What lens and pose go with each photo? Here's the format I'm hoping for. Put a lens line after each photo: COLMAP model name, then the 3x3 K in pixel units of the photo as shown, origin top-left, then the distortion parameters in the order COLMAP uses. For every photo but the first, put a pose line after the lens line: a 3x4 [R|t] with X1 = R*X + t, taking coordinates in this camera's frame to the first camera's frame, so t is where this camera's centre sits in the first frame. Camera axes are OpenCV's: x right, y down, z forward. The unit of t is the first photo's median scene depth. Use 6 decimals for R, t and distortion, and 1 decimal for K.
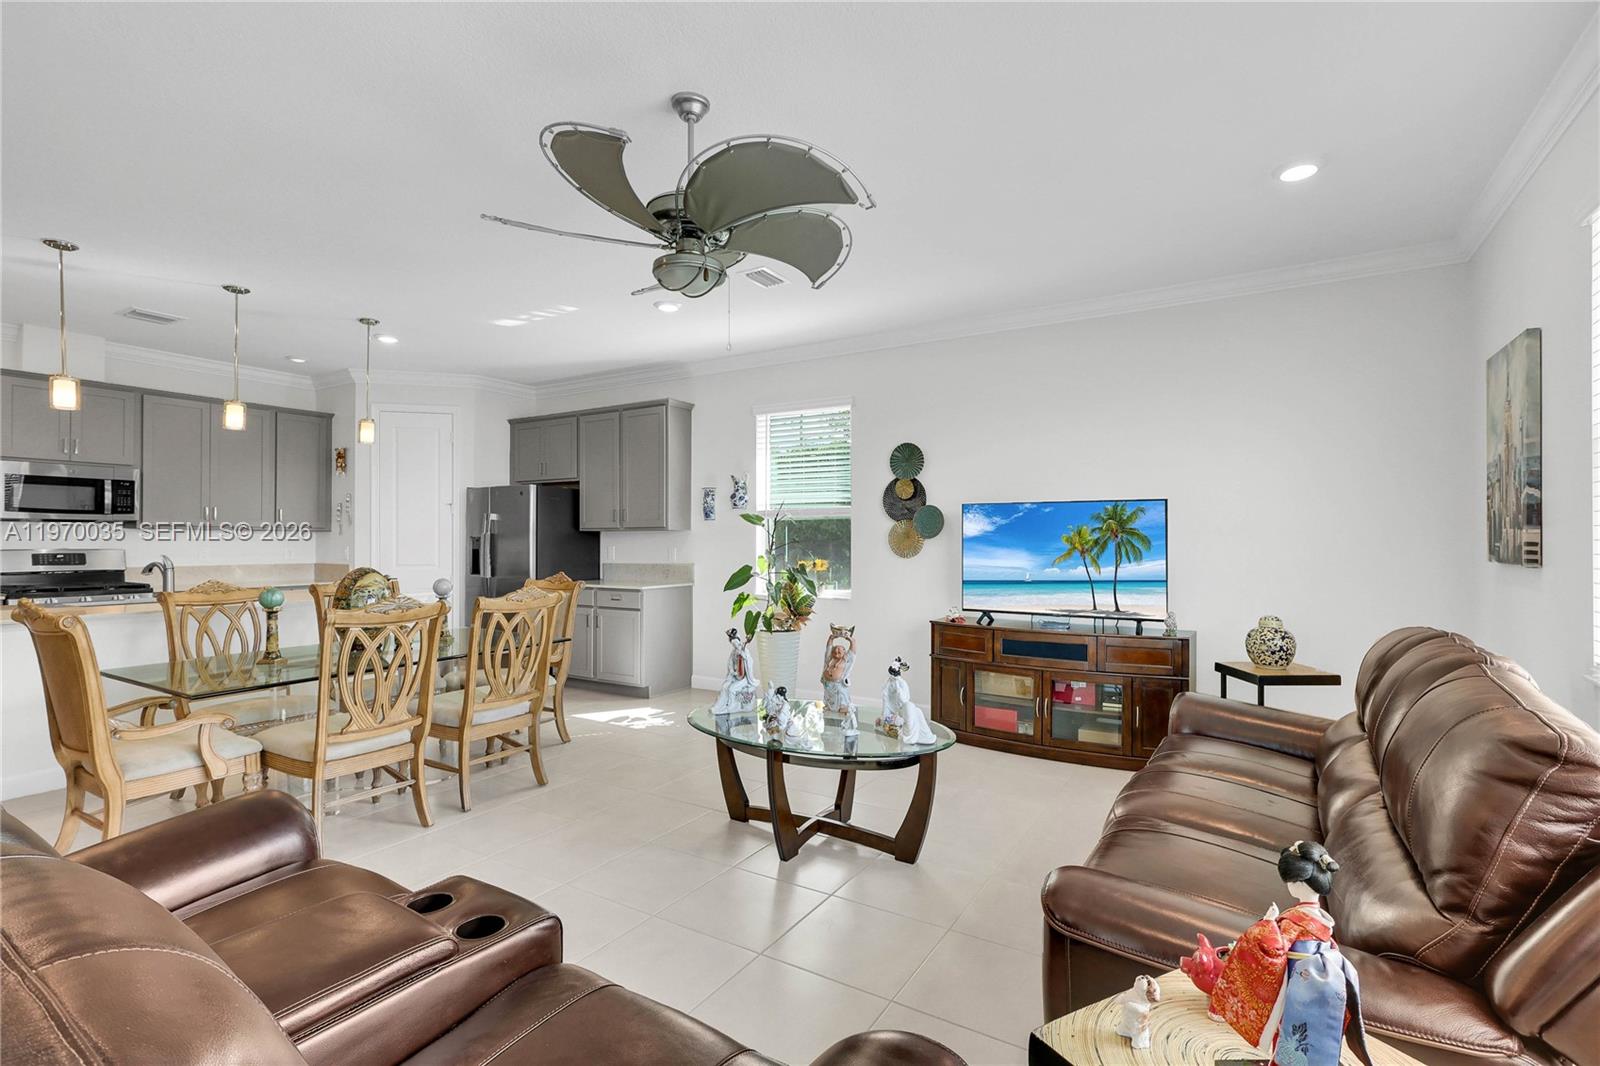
lens RADIAL K [[754.7, 0, 813.2], [0, 754.7, 537.3], [0, 0, 1]] dist [-0.000490, 0.000574]
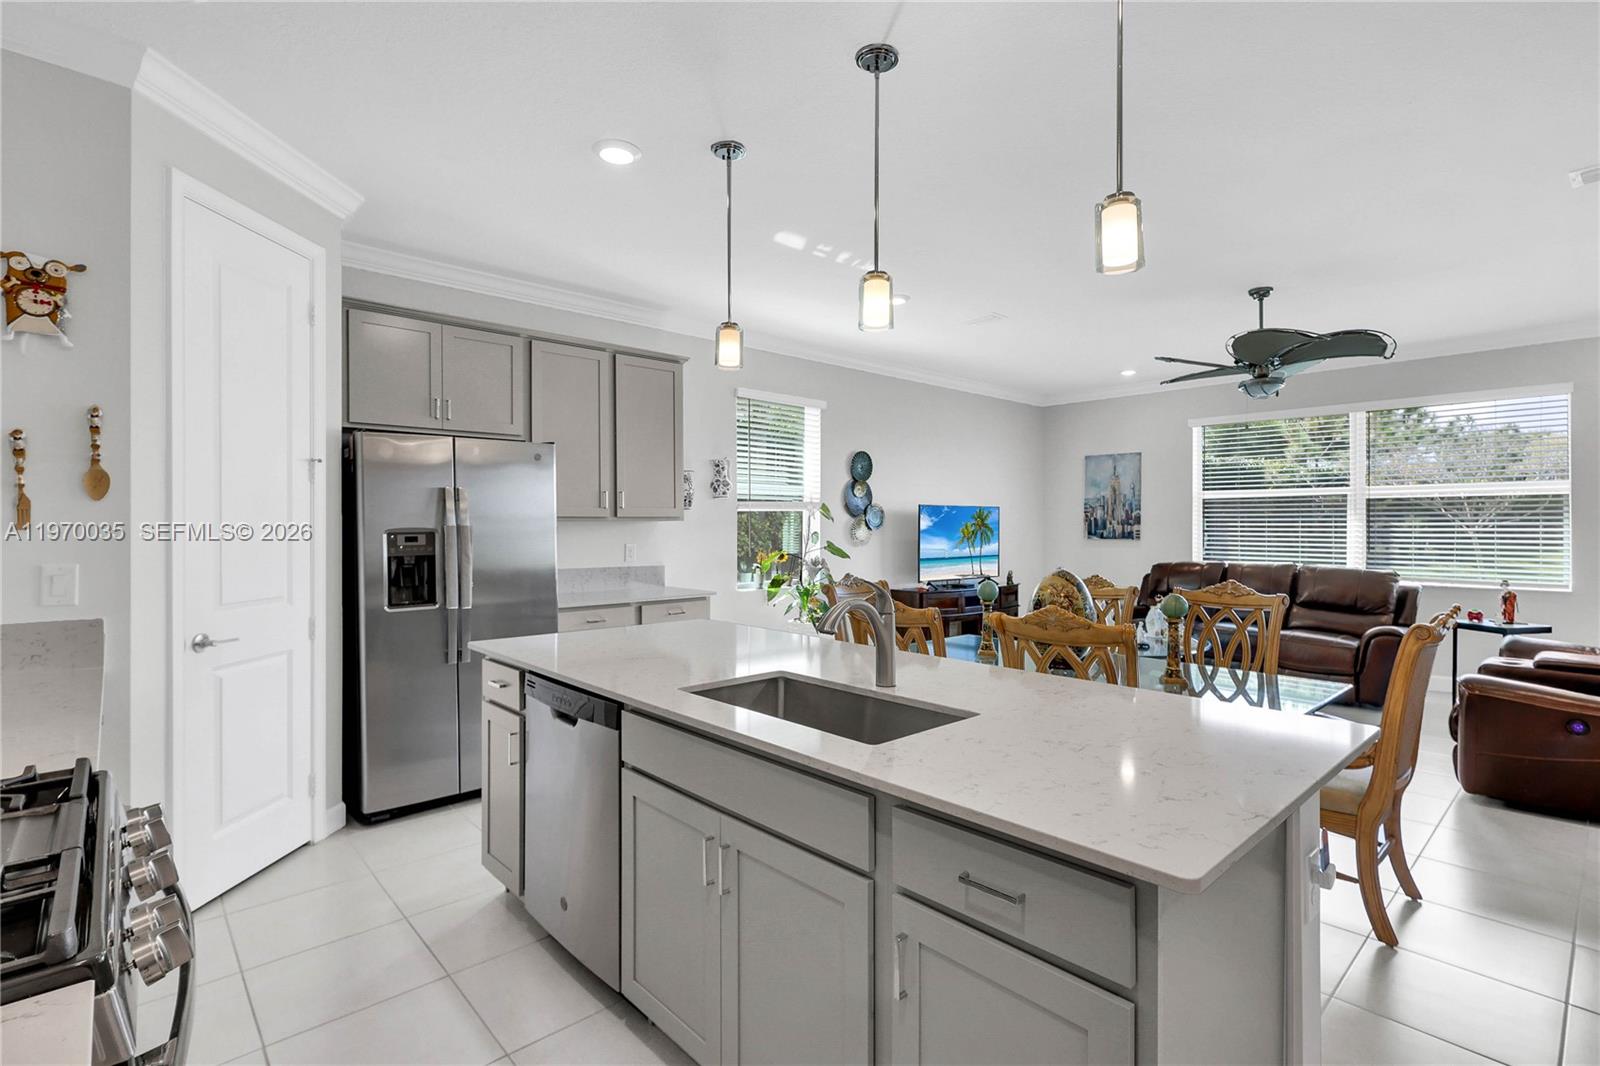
lens RADIAL K [[754.7, 0, 810.6], [0, 754.7, 526.6], [0, 0, 1]] dist [-0.000490, 0.000574]
pose [[0.270164, -0.002021, 0.962812, -1.066251], [-0.001332, 0.999996, 0.002473, -0.007468], [-0.962813, -0.001951, 0.270160, 0.755126]]
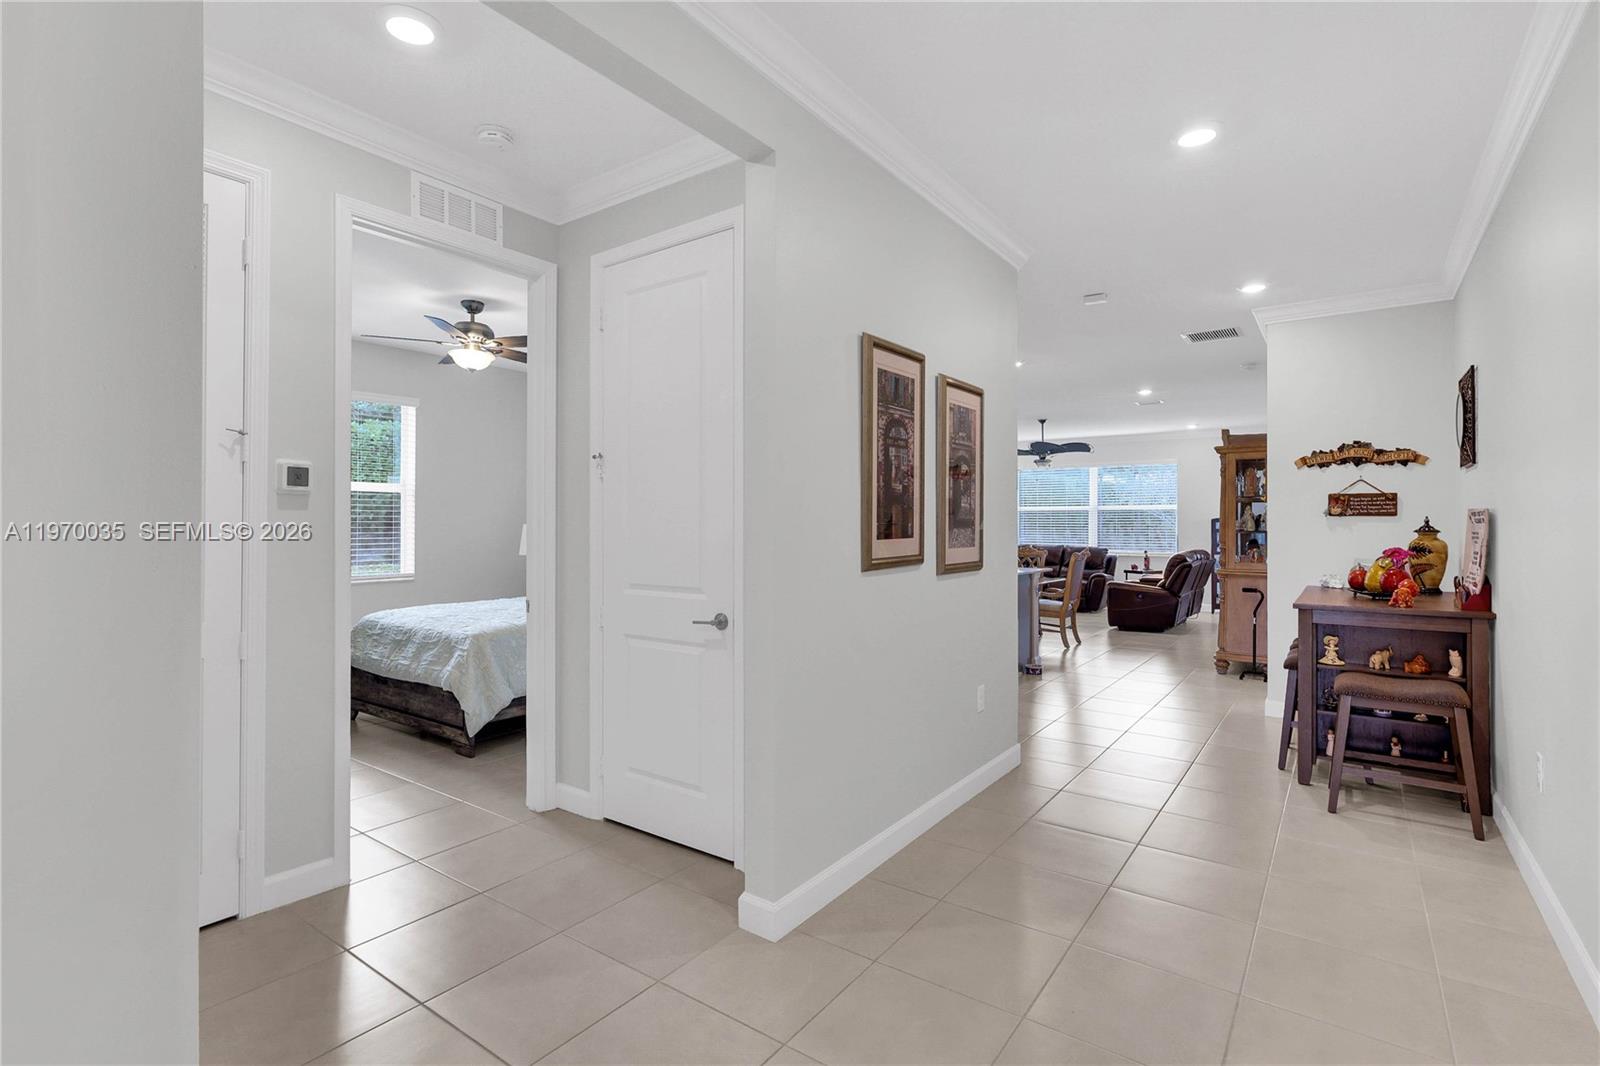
lens RADIAL K [[754.7, 0, 799.7], [0, 754.7, 527.2], [0, 0, 1]] dist [-0.000490, 0.000574]
pose [[0.082206, -0.000751, 0.996615, -2.095349], [-0.003037, 0.999995, 0.001004, -0.000775], [-0.996611, -0.003109, 0.082203, 0.957336]]
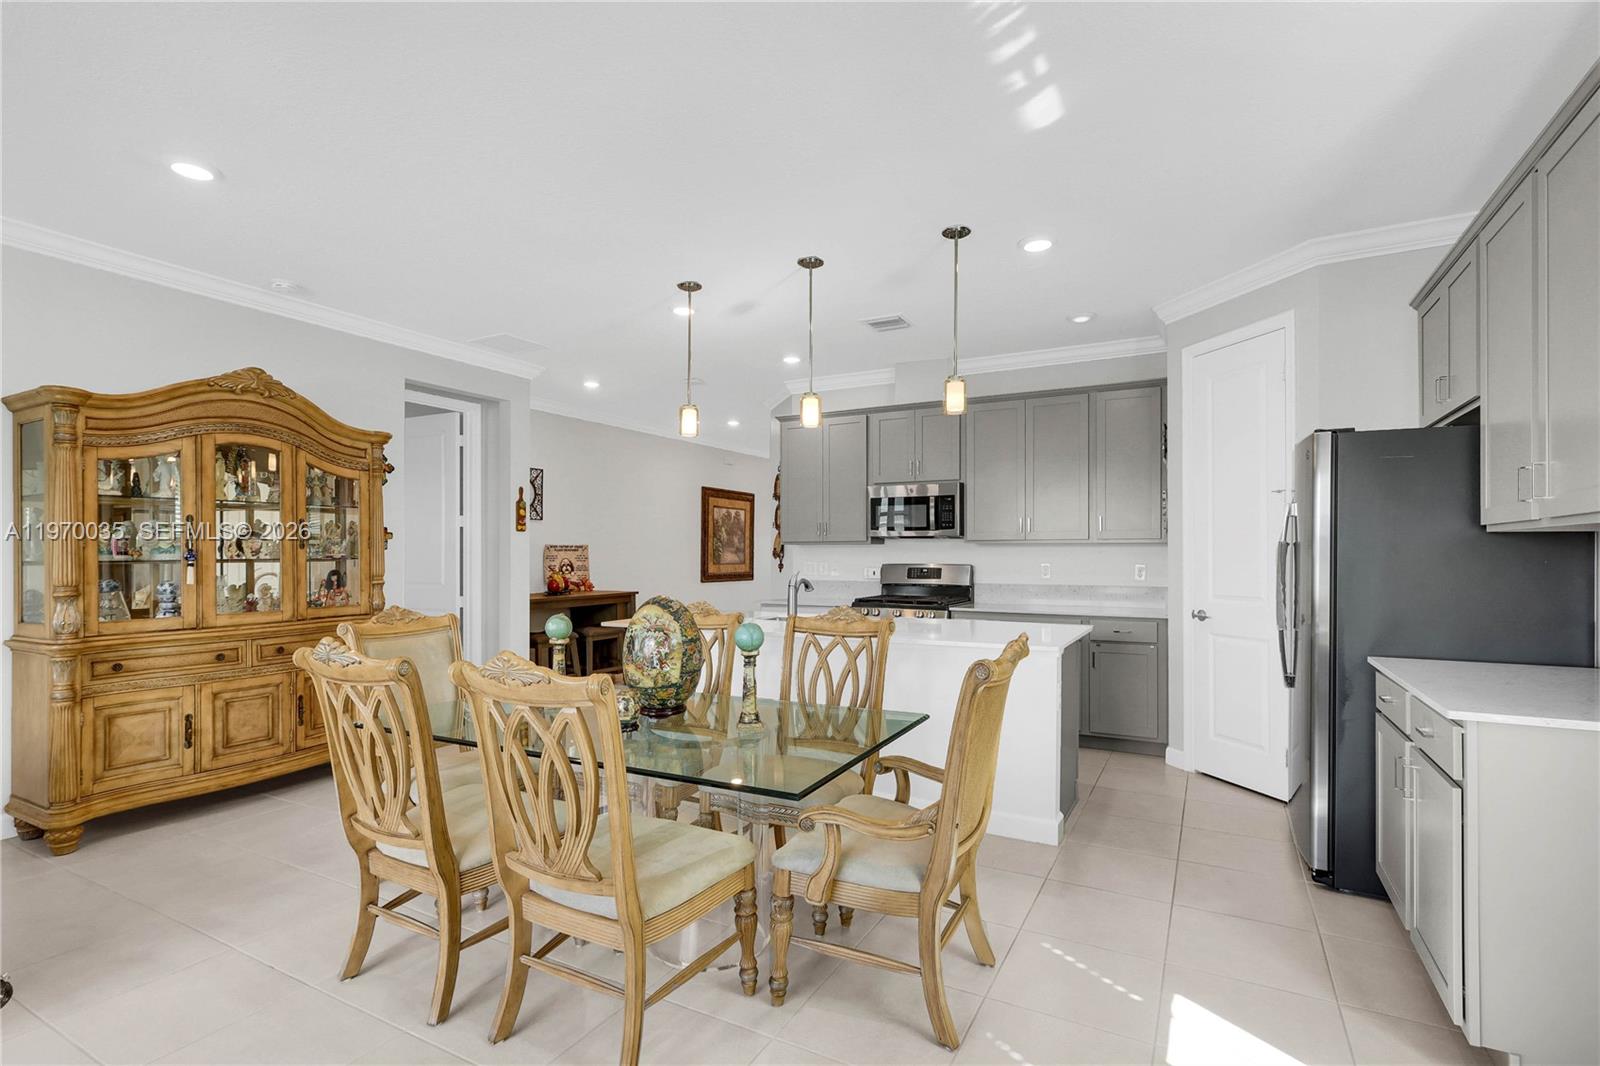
lens RADIAL K [[754.7, 0, 798.7], [0, 754.7, 559.7], [0, 0, 1]] dist [-0.000490, 0.000574]
pose [[0.040901, 0.006457, -0.999142, 0.076051], [0.001915, 0.999977, 0.006541, 0.002303], [0.999161, -0.002181, 0.040888, 0.793960]]
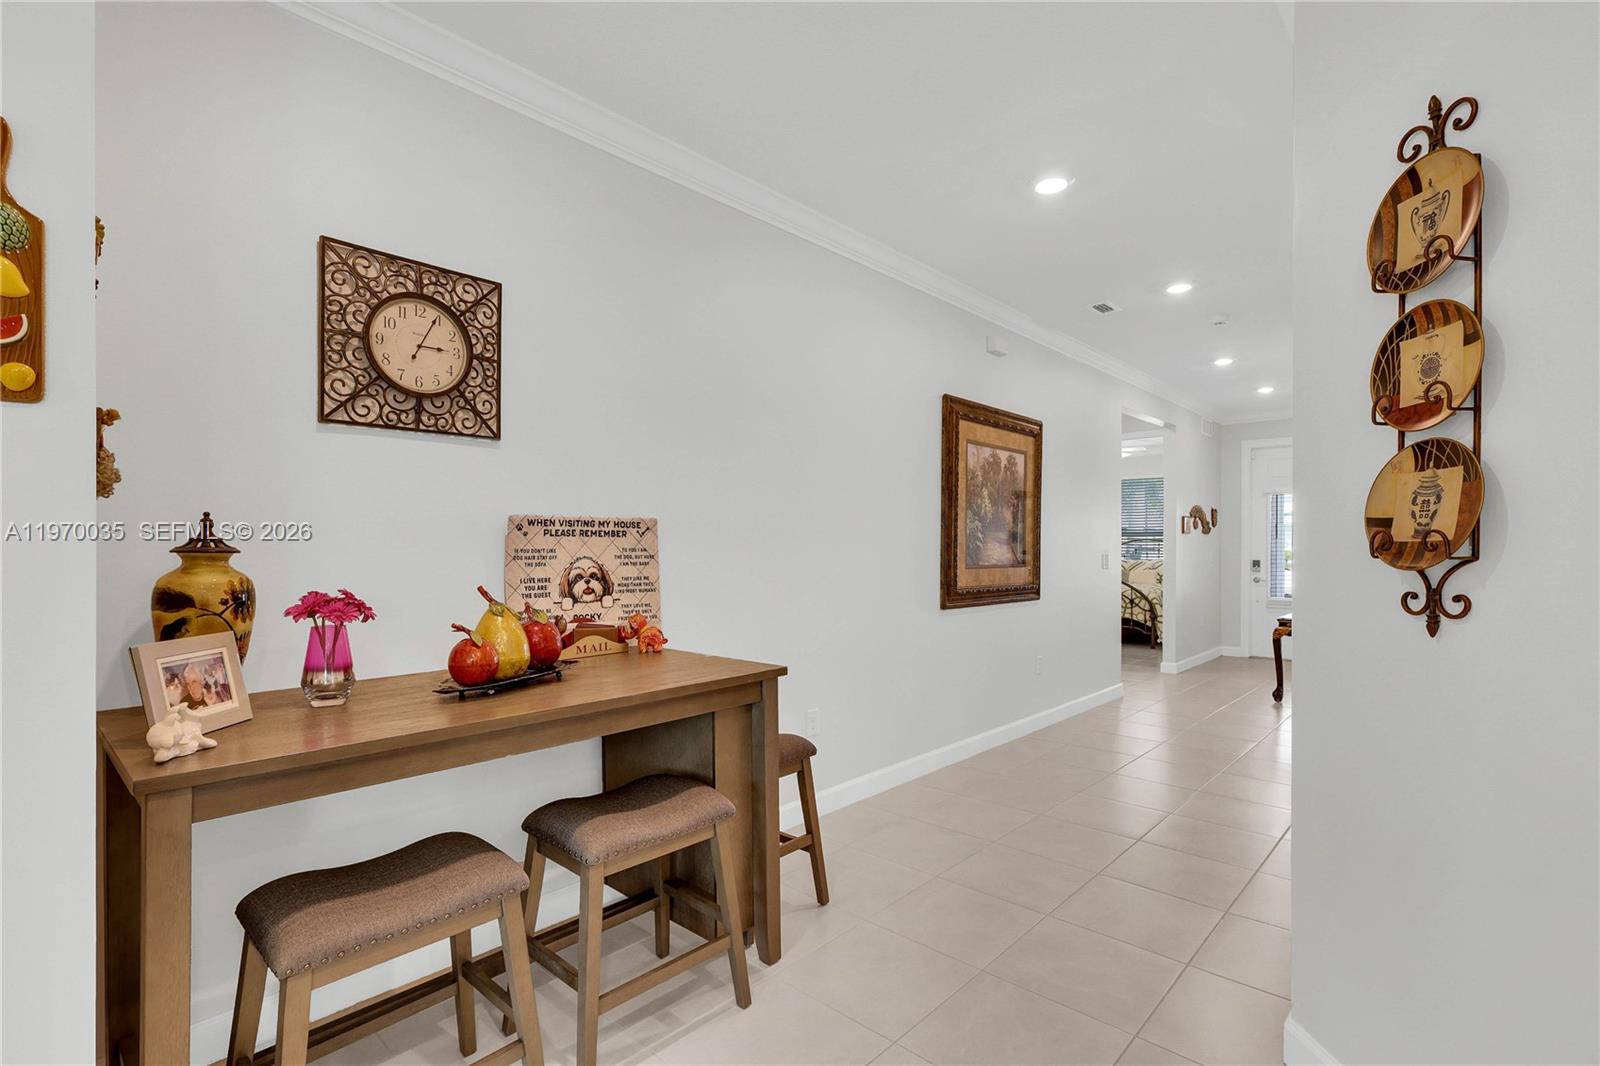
lens RADIAL K [[754.7, 0, 809.9], [0, 754.7, 546.3], [0, 0, 1]] dist [-0.000490, 0.000574]
pose [[-0.185878, 0.000242, -0.982573, -0.923166], [-0.000039, 1.000000, 0.000254, 0.000856], [0.982573, 0.000086, -0.185878, 0.645724]]
